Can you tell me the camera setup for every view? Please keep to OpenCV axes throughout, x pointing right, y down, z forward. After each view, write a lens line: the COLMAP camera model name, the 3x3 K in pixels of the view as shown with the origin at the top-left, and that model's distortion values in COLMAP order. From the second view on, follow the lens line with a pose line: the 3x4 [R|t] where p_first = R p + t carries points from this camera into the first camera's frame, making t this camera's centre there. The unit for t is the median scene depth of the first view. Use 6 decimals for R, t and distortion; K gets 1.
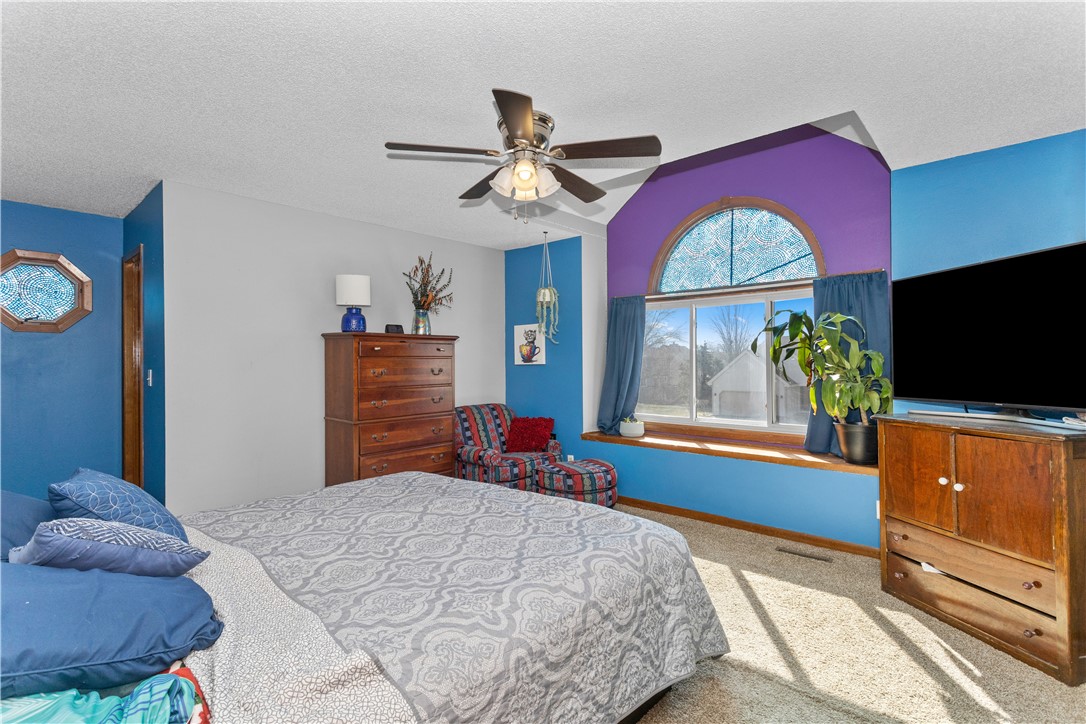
lens RADIAL K [[525.0, 0, 539.2], [0, 525.0, 356.5], [0, 0, 1]] dist [0.023711, 0.000379]
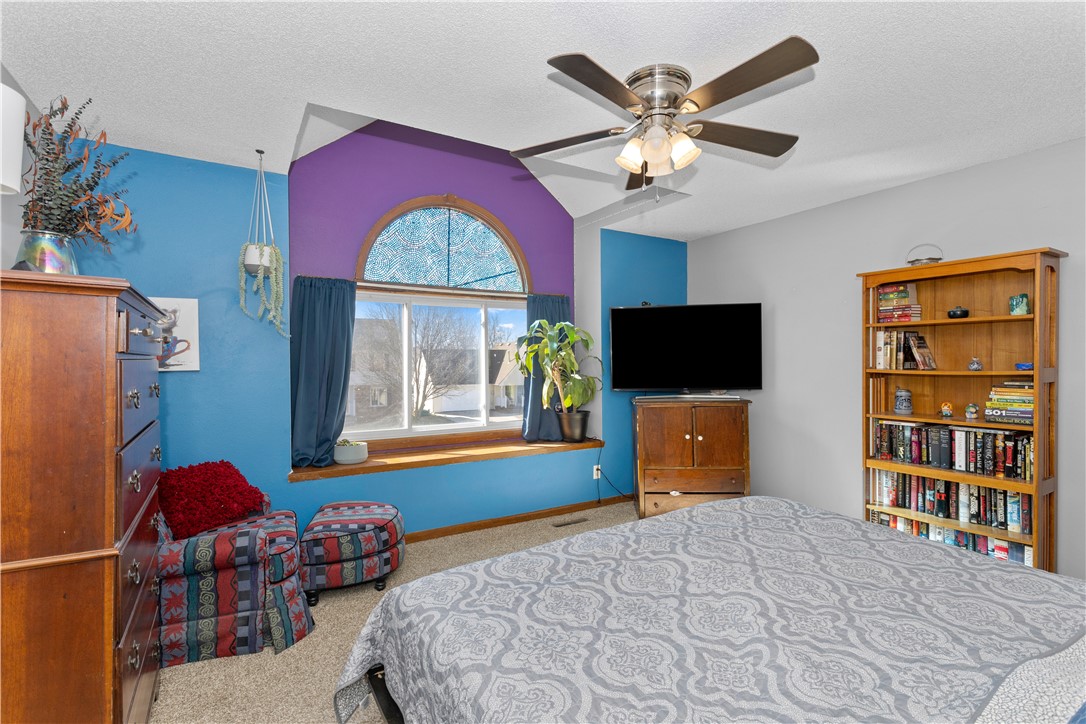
lens RADIAL K [[515.2, 0, 543.2], [0, 515.2, 366.3], [0, 0, 1]] dist [0.003667, 0.000828]
pose [[0.275115, -0.006141, 0.961392, -0.517761], [-0.005742, 0.999951, 0.008030, 0.004117], [-0.961394, -0.007729, 0.275066, 0.583279]]
